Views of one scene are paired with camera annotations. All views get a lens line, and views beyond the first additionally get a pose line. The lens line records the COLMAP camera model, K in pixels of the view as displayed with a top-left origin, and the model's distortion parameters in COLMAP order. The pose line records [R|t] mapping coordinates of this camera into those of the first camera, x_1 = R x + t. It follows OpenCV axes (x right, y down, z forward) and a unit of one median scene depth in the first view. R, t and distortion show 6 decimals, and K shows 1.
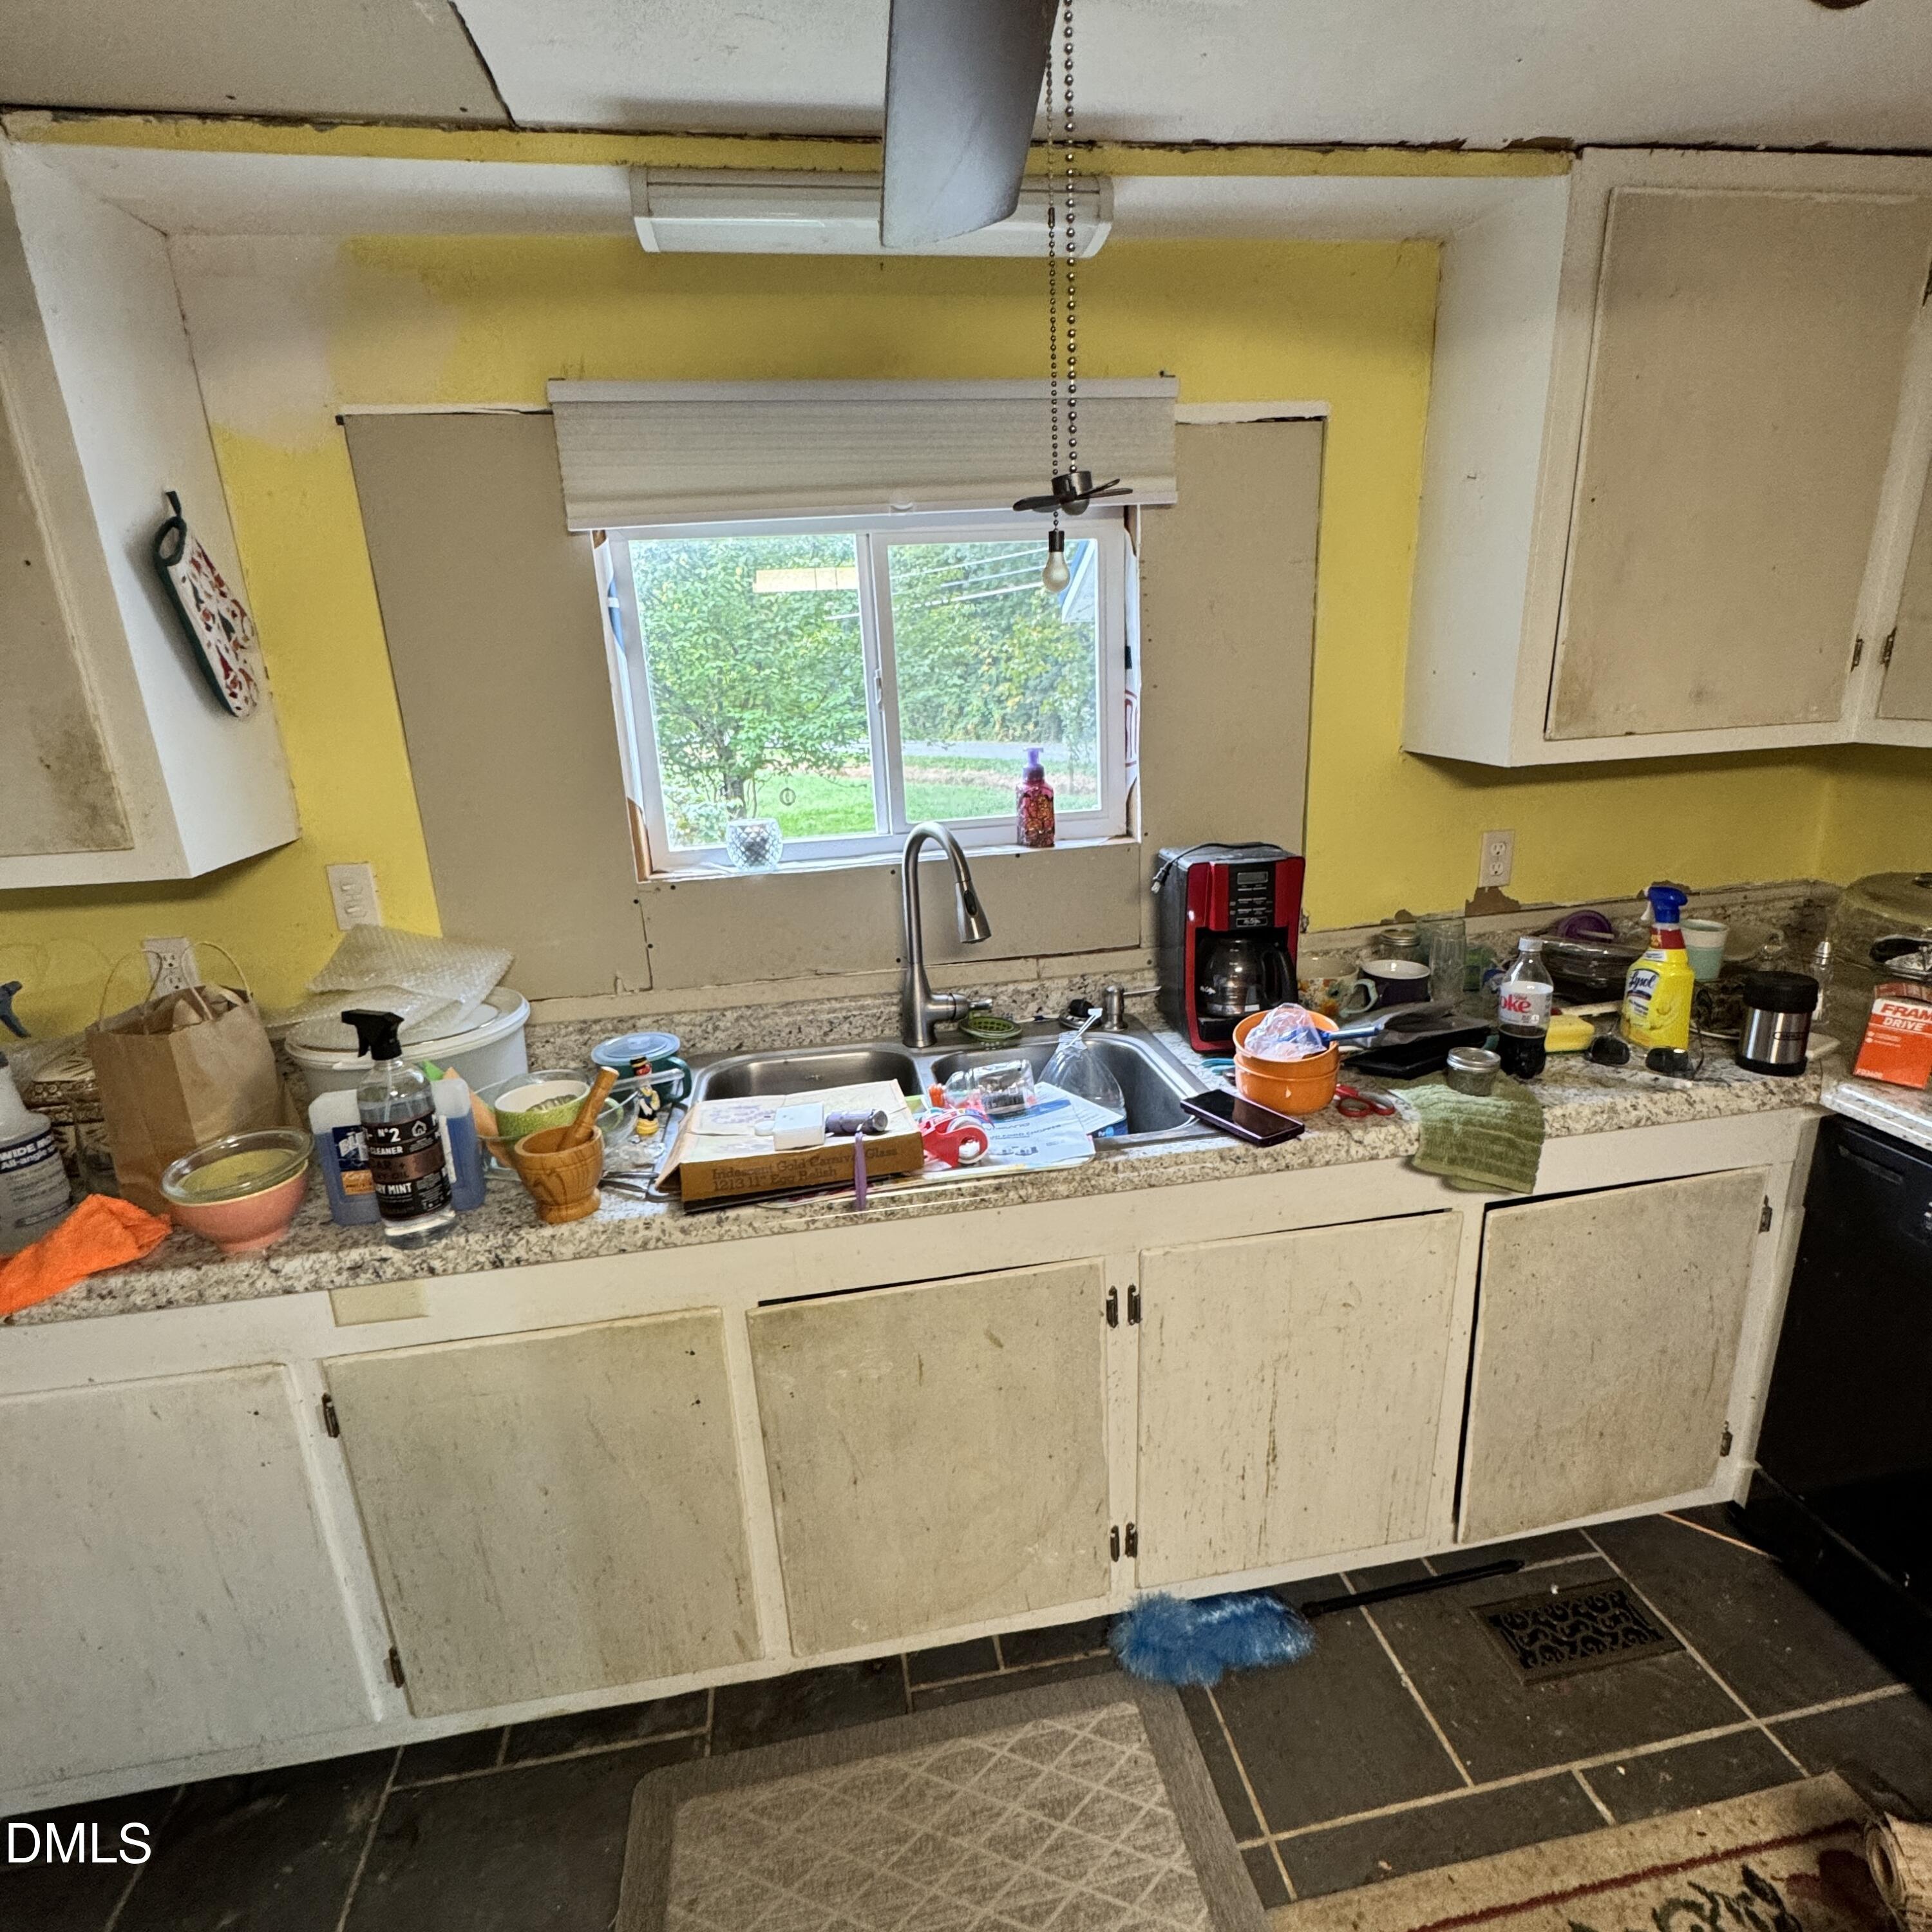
lens RADIAL K [[1025.8, 0, 962.9], [0, 1025.8, 964.3], [0, 0, 1]] dist [-0.004263, 0.000240]
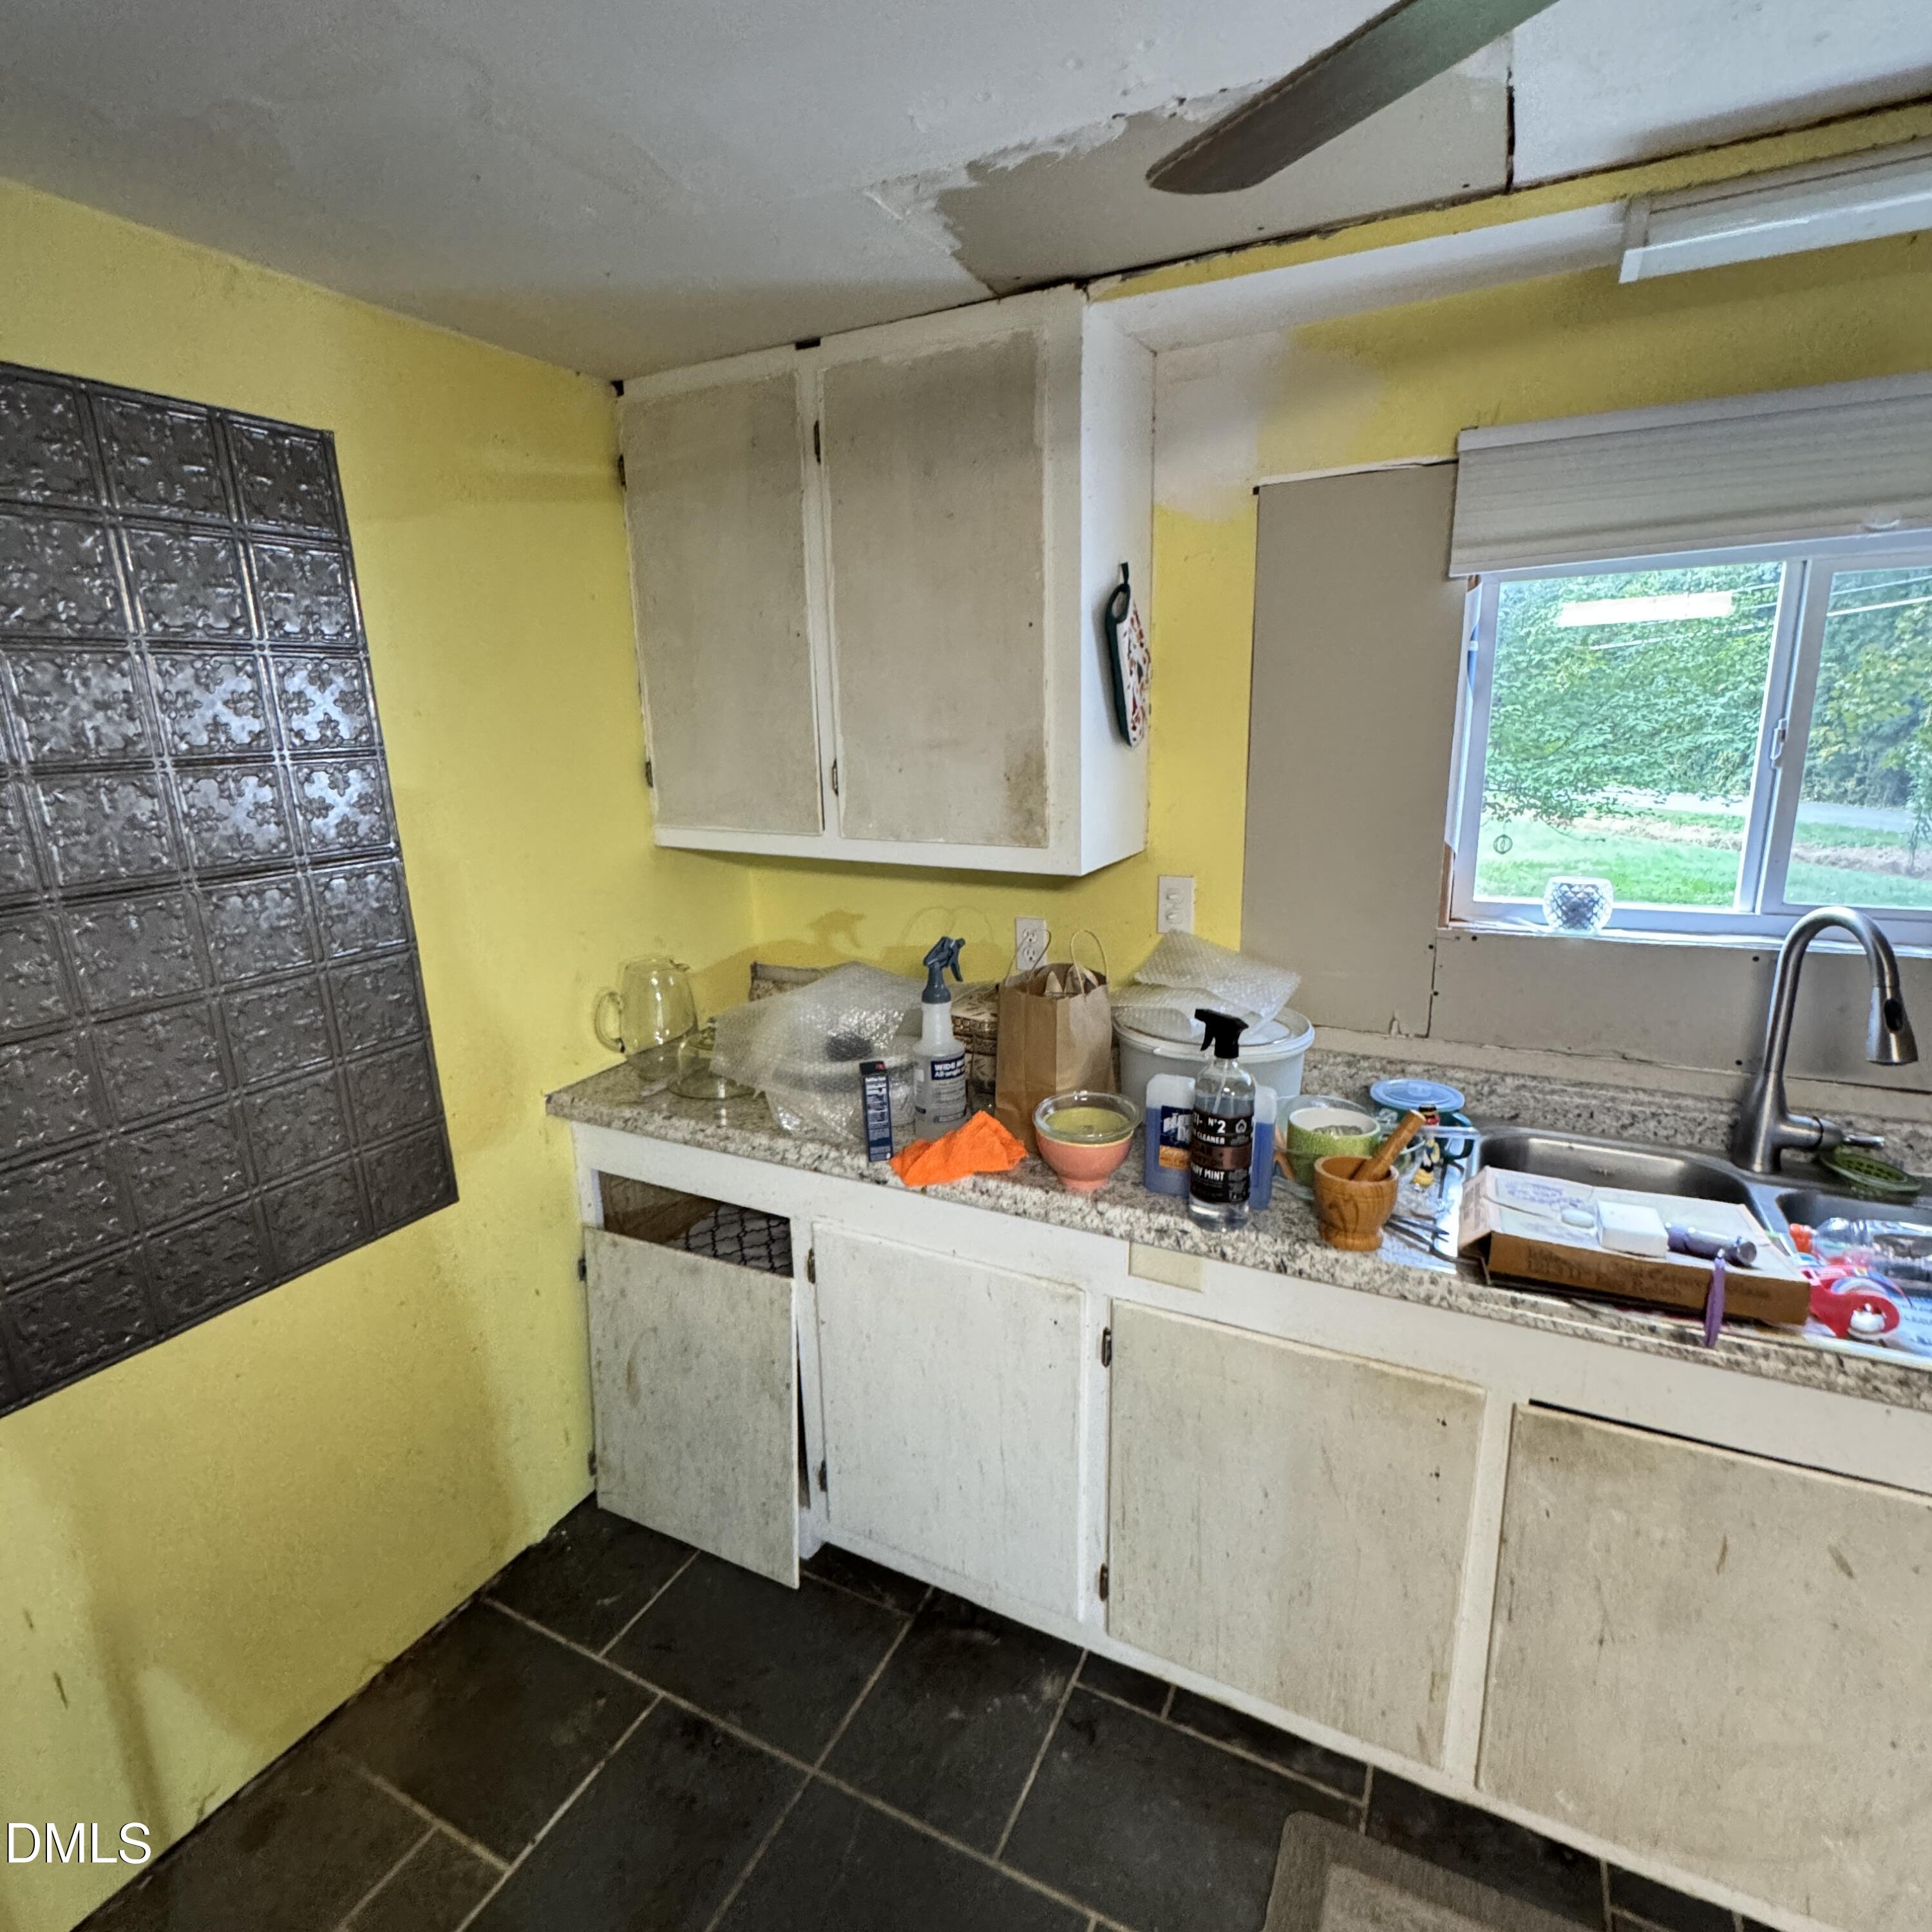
lens RADIAL K [[1025.8, 0, 962.5], [0, 1025.8, 963.2], [0, 0, 1]] dist [-0.004263, 0.000240]
pose [[0.802681, 0.162573, -0.573823, -0.140642], [-0.179387, 0.983389, 0.027678, 0.009612], [0.568791, 0.080720, 0.818511, -0.072496]]
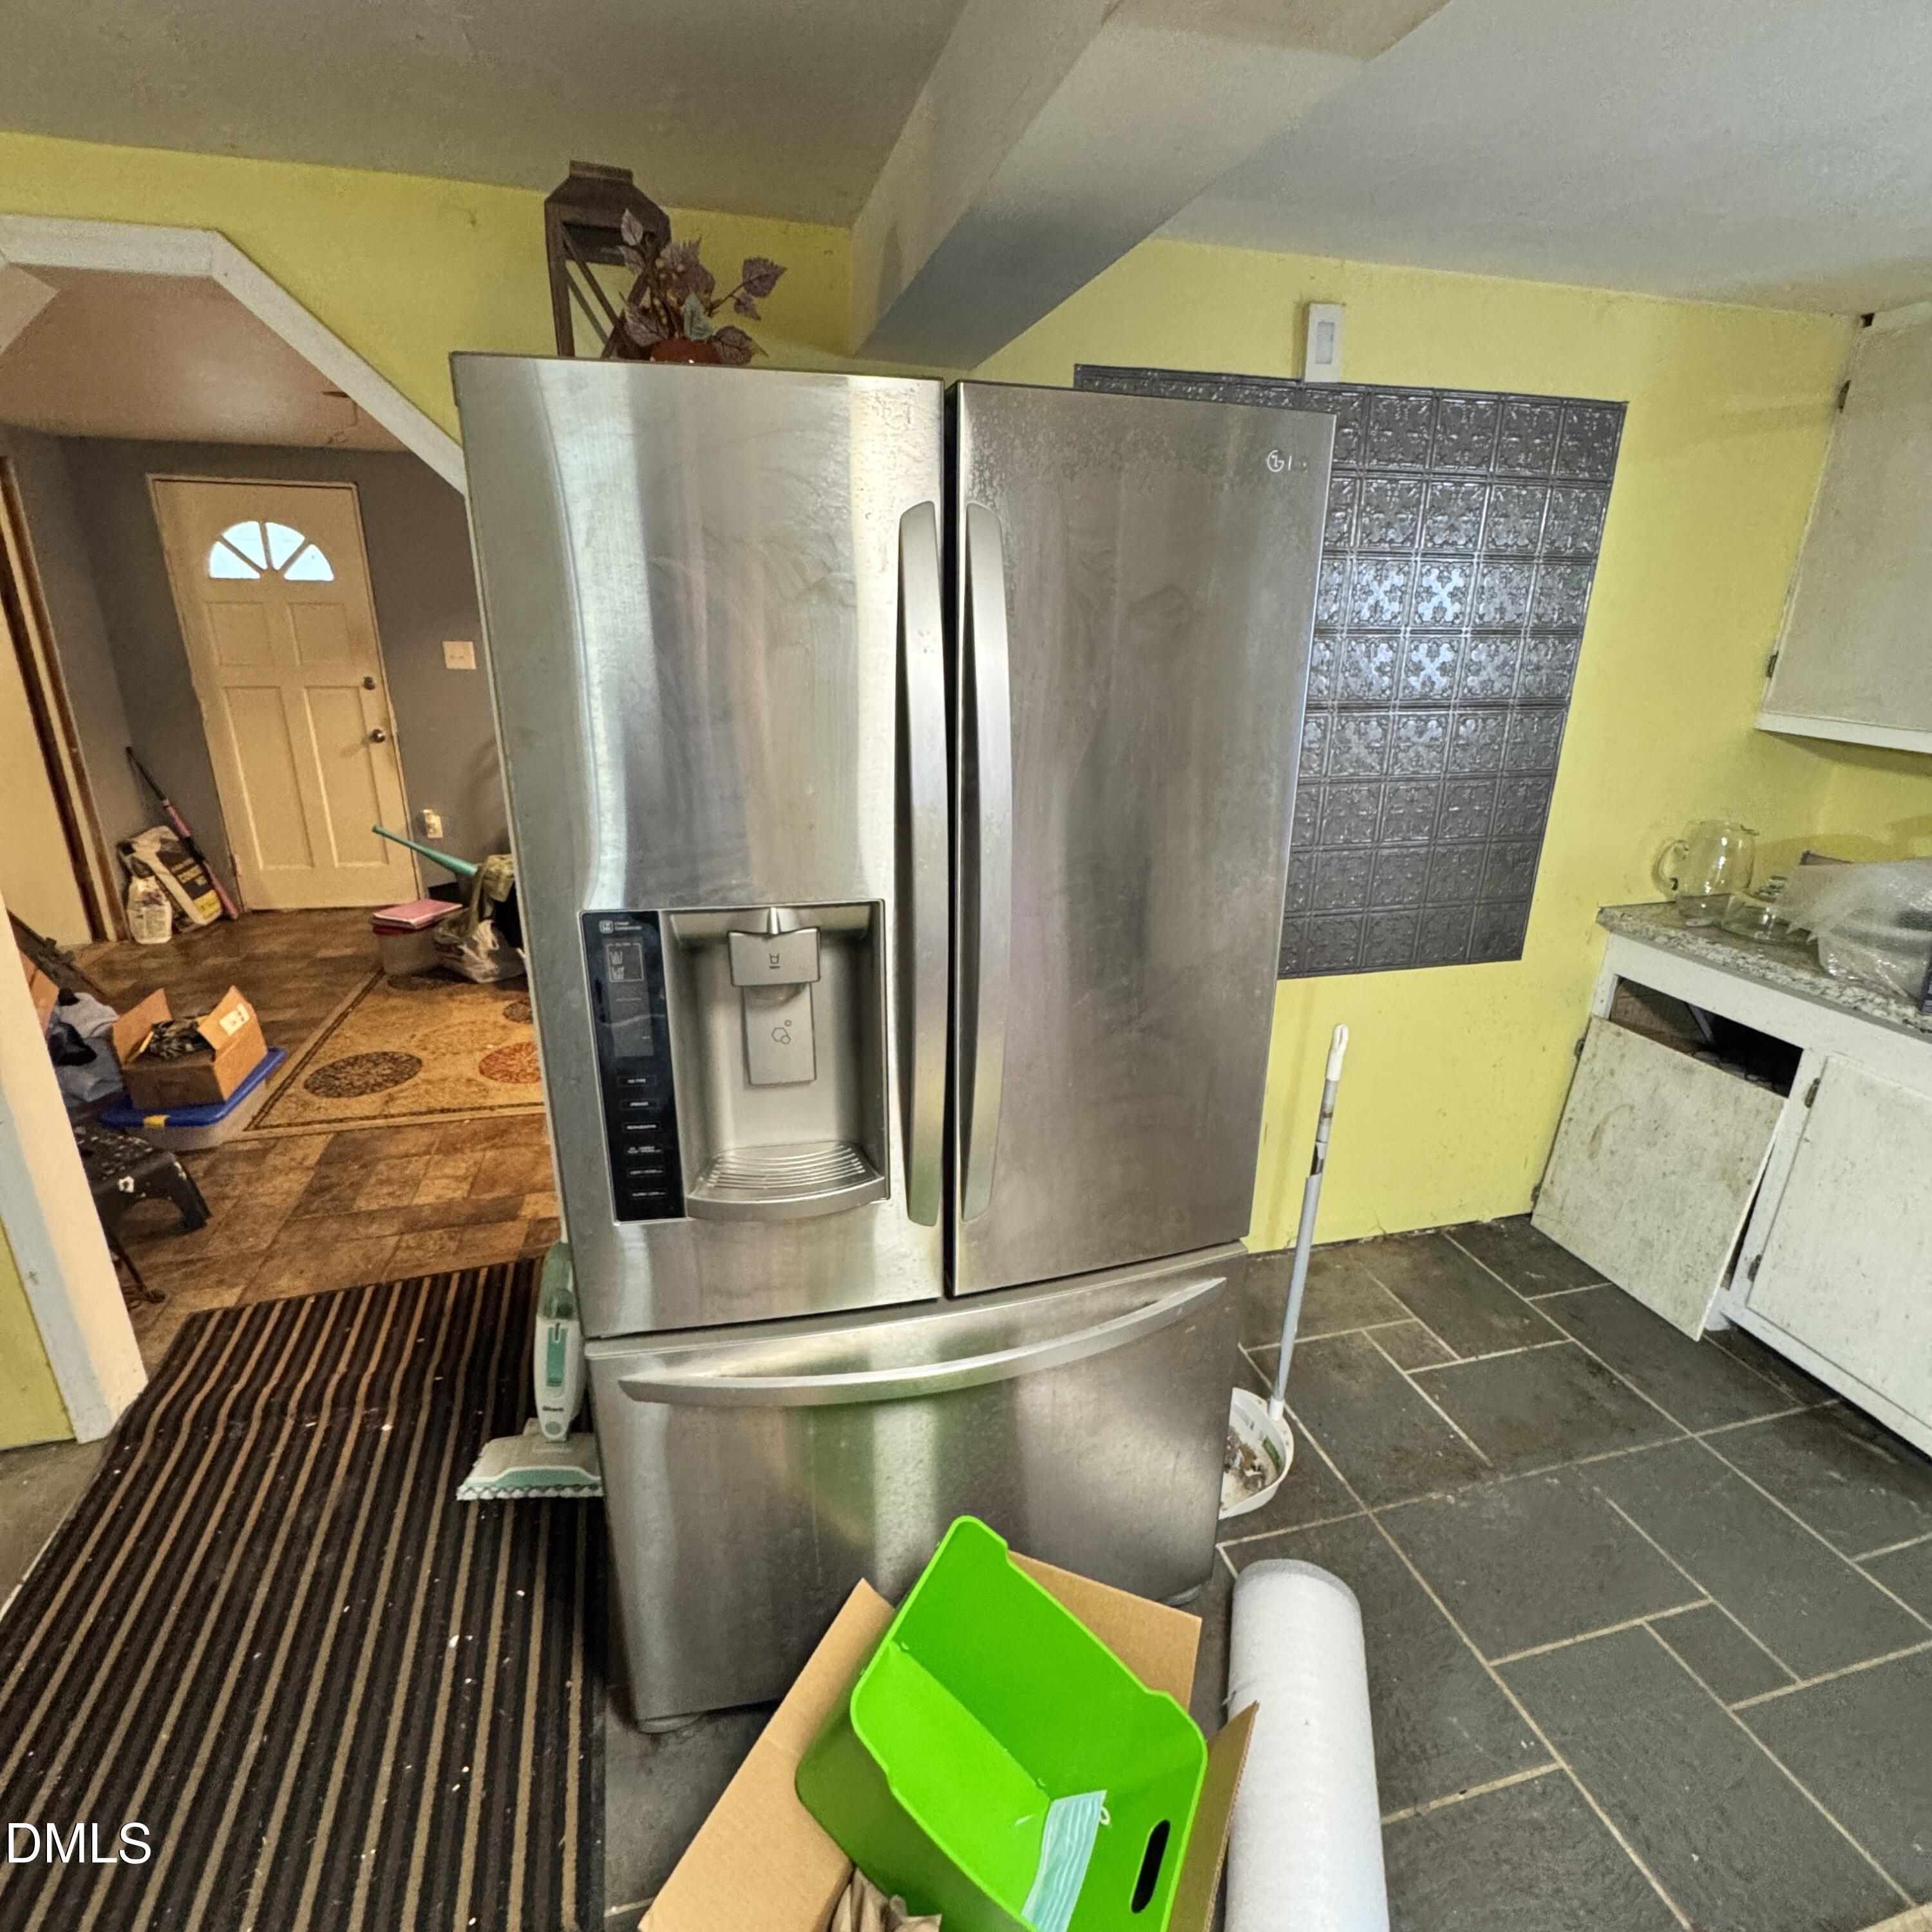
lens RADIAL K [[1025.8, 0, 970.1], [0, 1025.8, 965.6], [0, 0, 1]] dist [-0.004263, 0.000240]
pose [[0.095500, 0.368605, -0.924667, 0.252793], [-0.300422, 0.896271, 0.326258, 0.159961], [0.949013, 0.246633, 0.196331, -0.635694]]
